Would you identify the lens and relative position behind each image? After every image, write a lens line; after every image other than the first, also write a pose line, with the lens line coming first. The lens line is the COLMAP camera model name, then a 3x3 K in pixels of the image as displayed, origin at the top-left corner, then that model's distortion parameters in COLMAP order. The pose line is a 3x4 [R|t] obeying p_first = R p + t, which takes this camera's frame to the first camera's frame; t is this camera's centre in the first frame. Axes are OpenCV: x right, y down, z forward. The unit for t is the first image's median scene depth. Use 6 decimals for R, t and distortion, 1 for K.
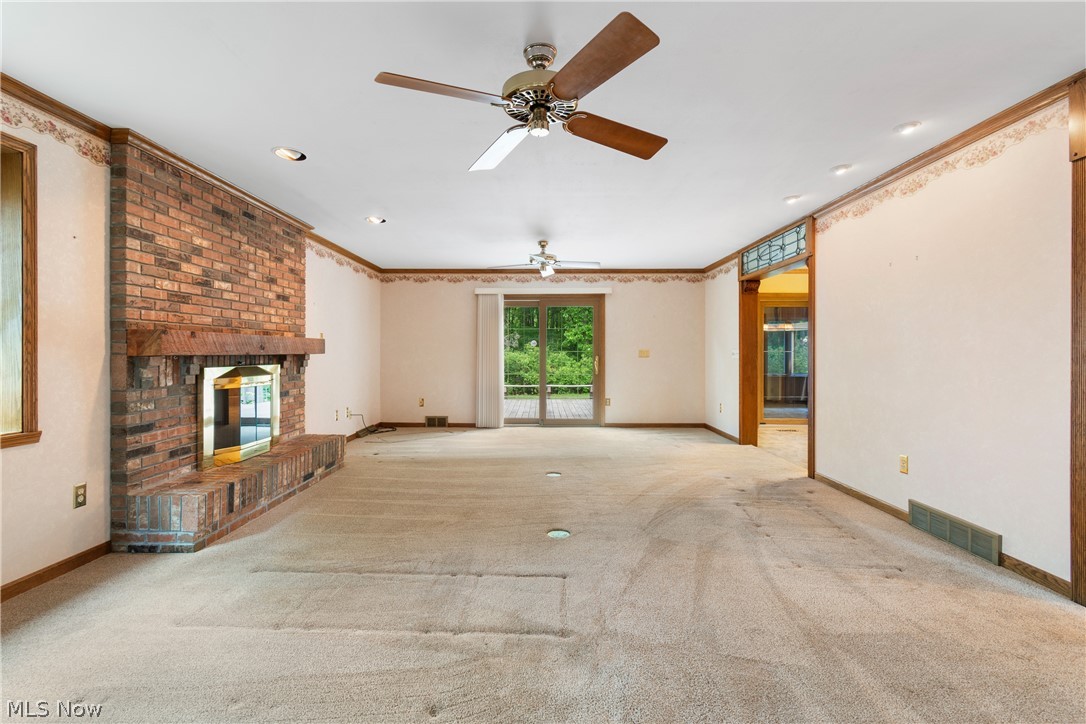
lens RADIAL K [[482.3, 0, 545.8], [0, 482.3, 351.8], [0, 0, 1]] dist [0.005759, -0.005130]
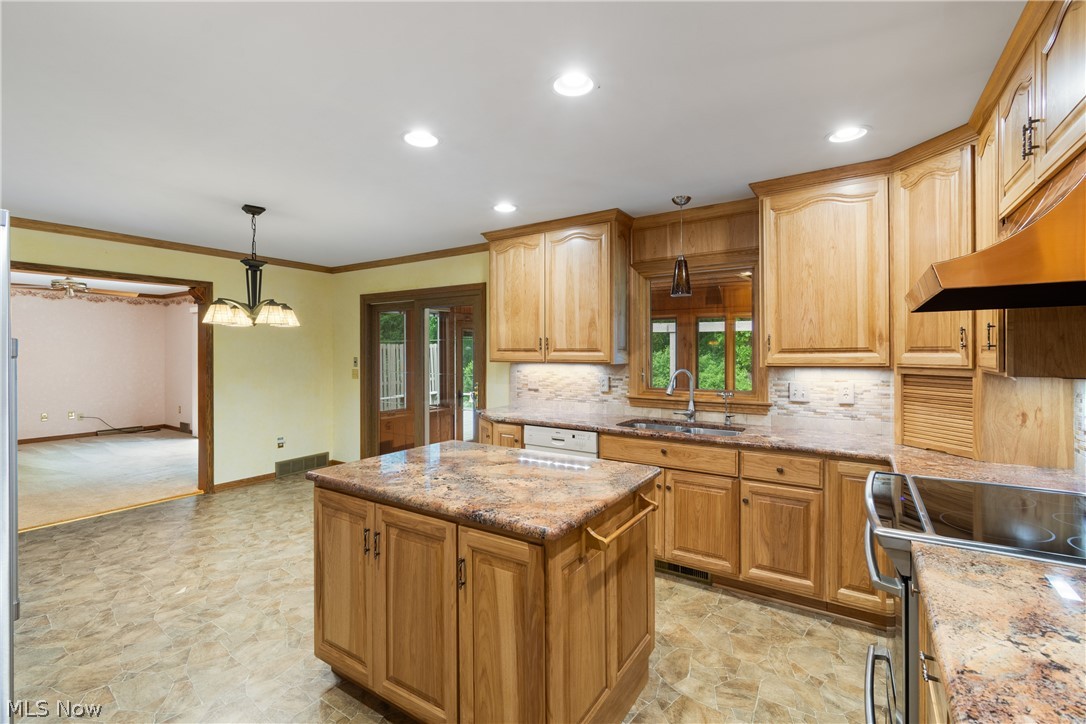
lens RADIAL K [[482.3, 0, 542.9], [0, 482.3, 355.4], [0, 0, 1]] dist [0.005759, -0.005130]
pose [[0.835923, 0.002536, -0.548841, 2.107132], [0.001810, 0.999971, 0.007377, -0.059162], [0.548844, -0.007159, 0.835894, 0.999656]]
